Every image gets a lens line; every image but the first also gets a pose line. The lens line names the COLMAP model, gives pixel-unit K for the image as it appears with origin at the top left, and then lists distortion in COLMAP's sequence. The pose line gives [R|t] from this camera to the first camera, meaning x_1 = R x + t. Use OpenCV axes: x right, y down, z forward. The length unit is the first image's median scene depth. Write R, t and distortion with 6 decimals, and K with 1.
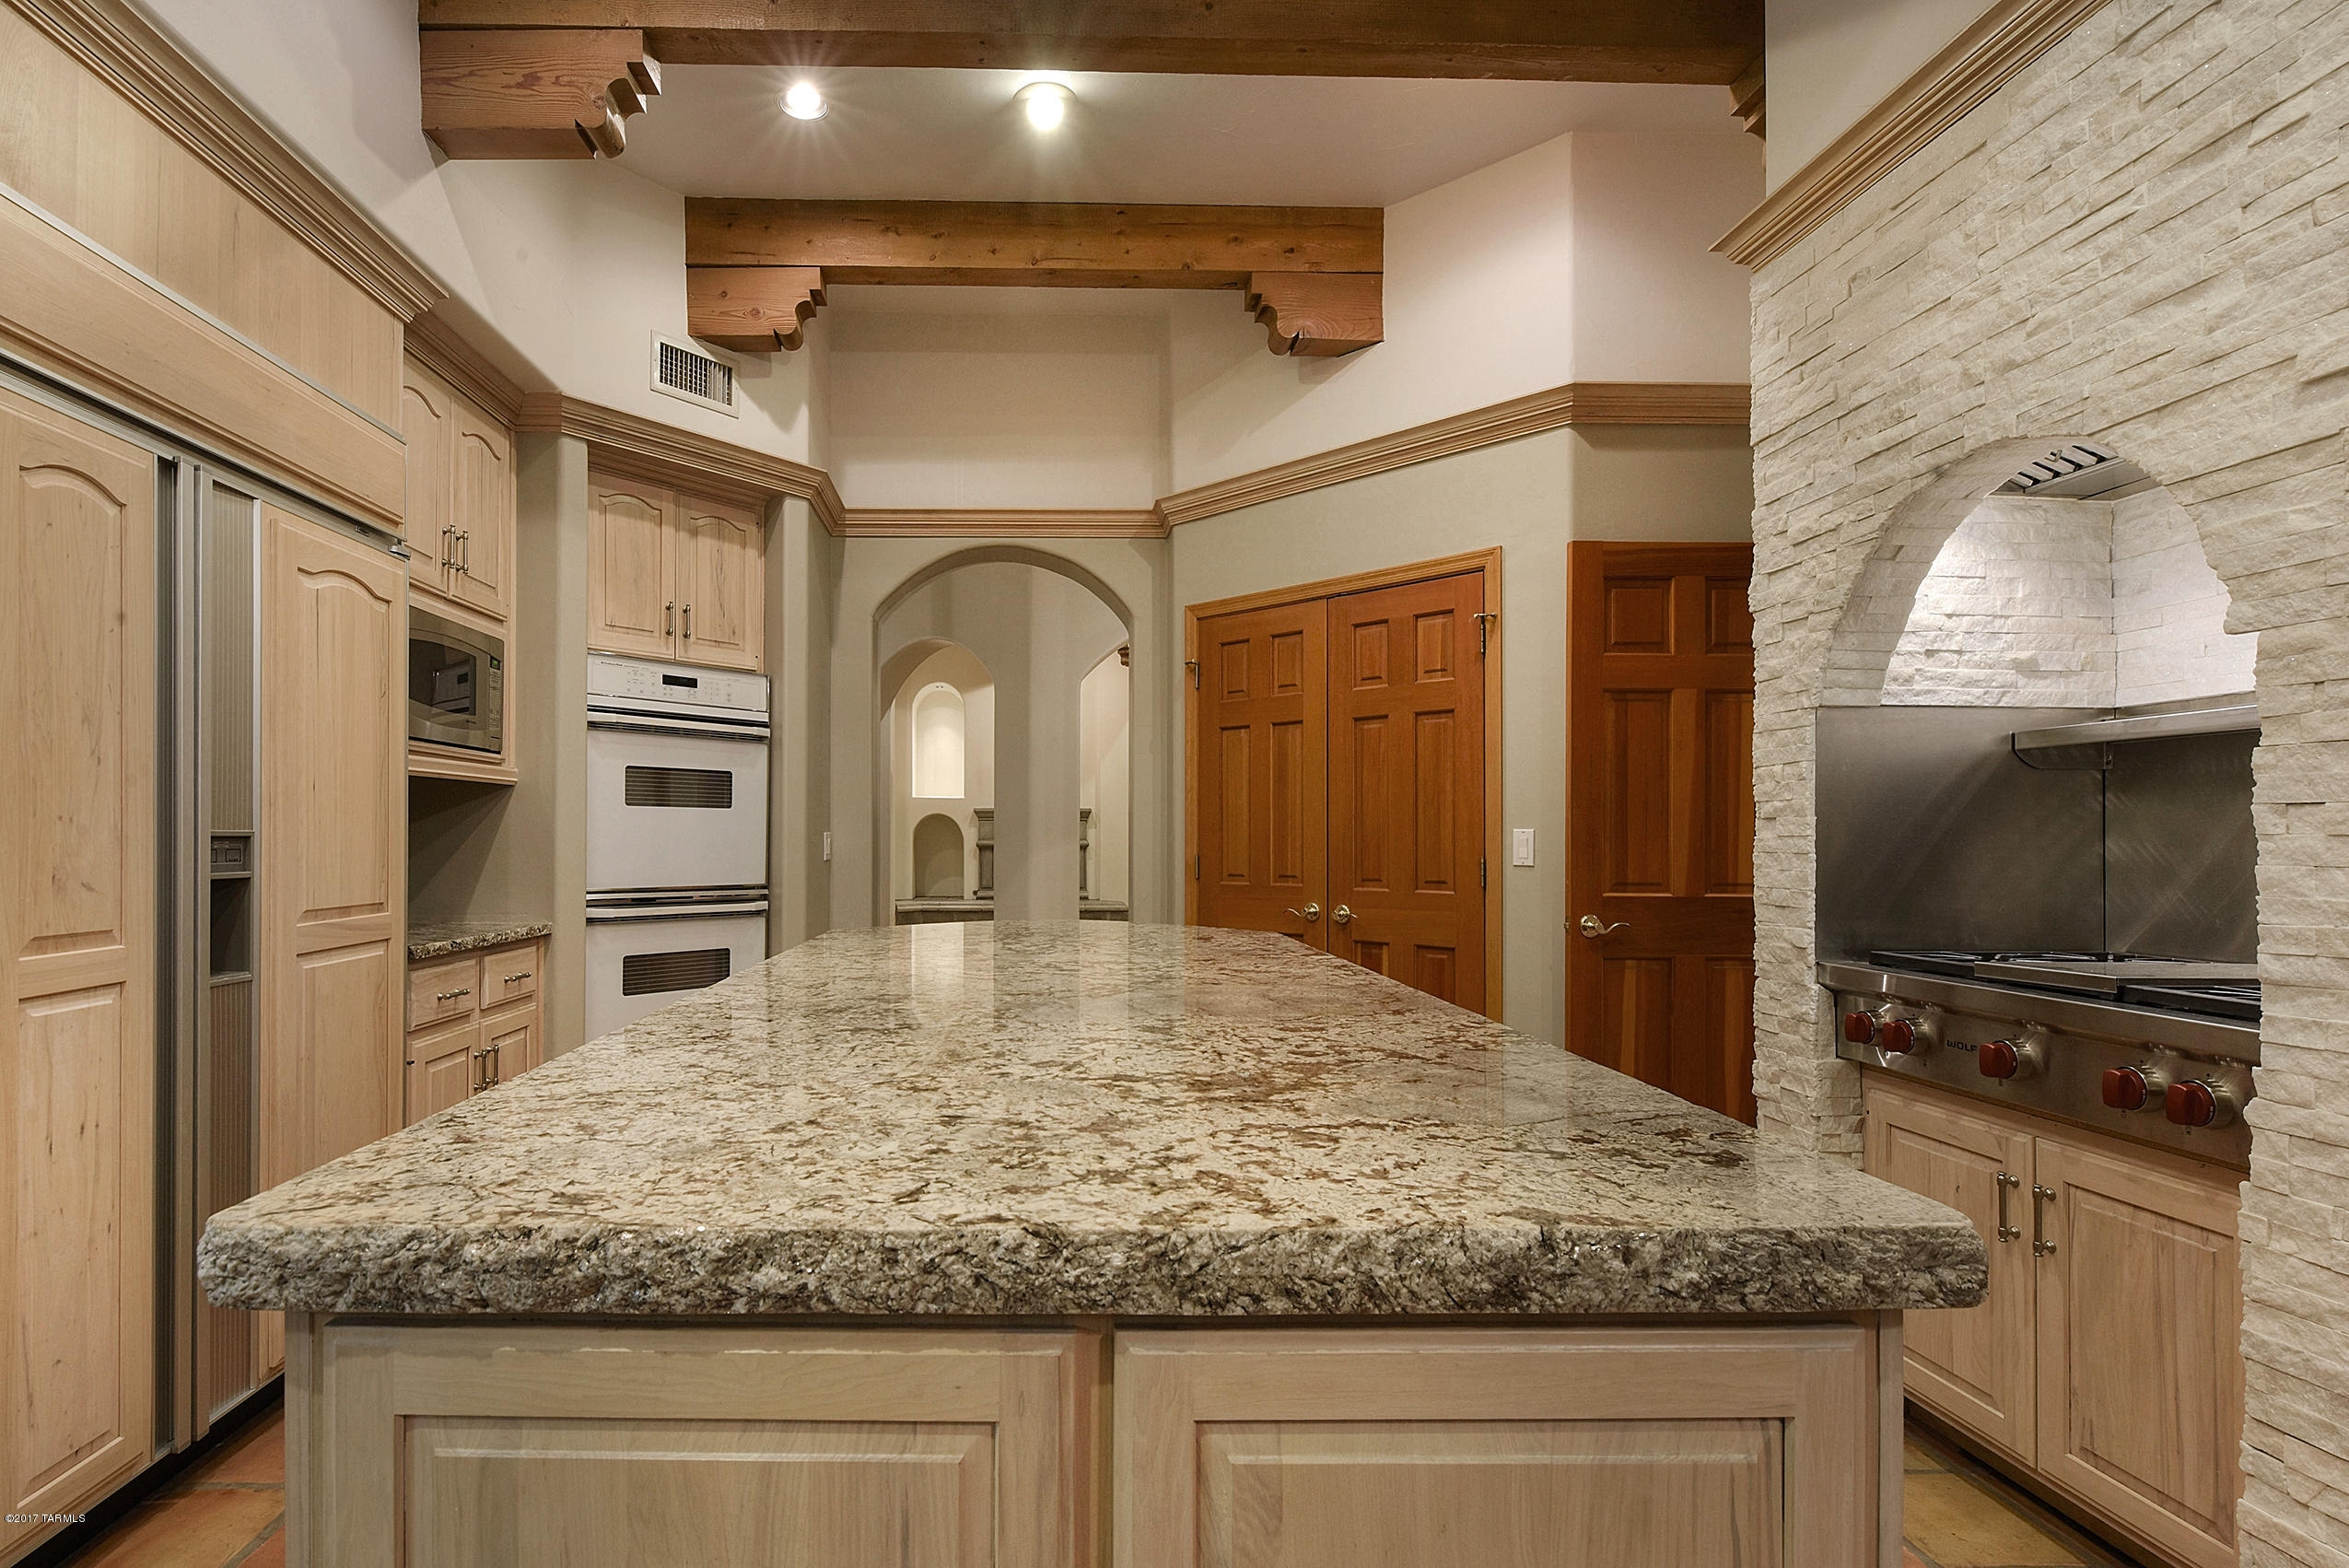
lens RADIAL K [[1104.7, 0, 1169.5], [0, 1104.7, 839.3], [0, 0, 1]] dist [-0.001020, -0.008875]
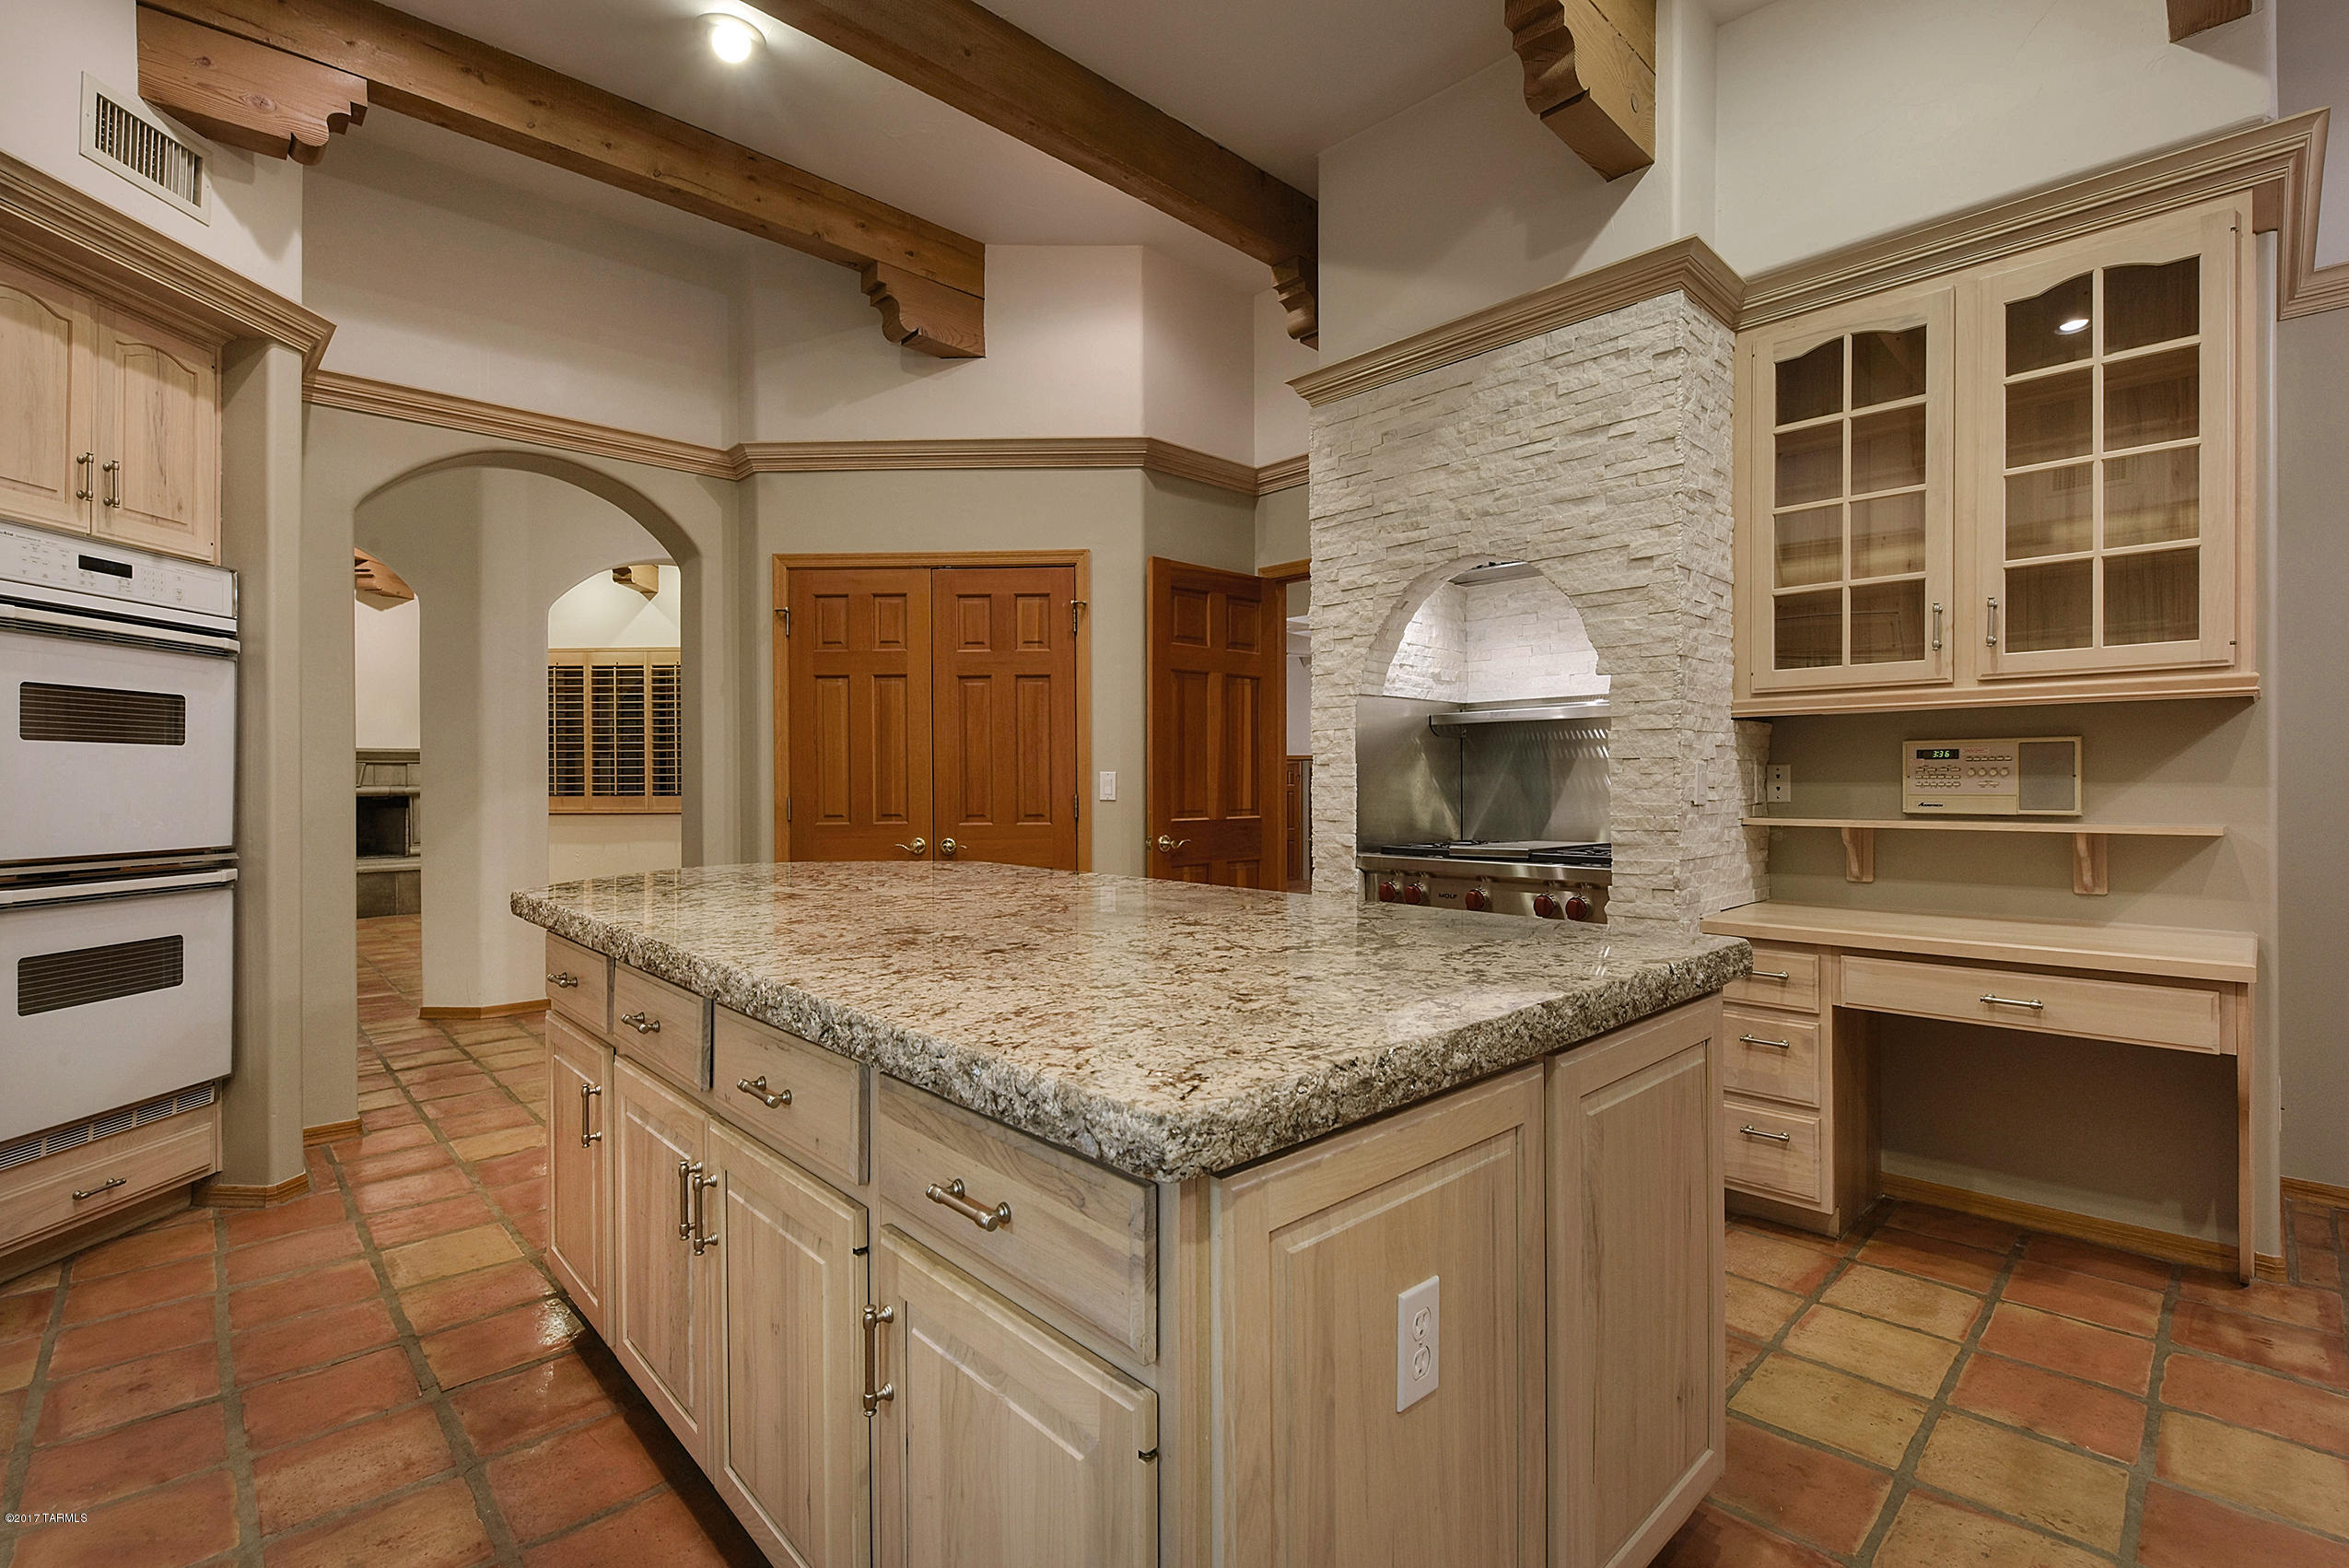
lens RADIAL K [[1035.7, 0, 1174.5], [0, 1035.7, 784.0], [0, 0, 1]] dist [0.000444, -0.010188]
pose [[0.738942, -0.008999, 0.673709, -0.454293], [0.007931, 0.999958, 0.004659, -0.000014], [-0.673722, 0.001901, 0.738982, 0.053947]]
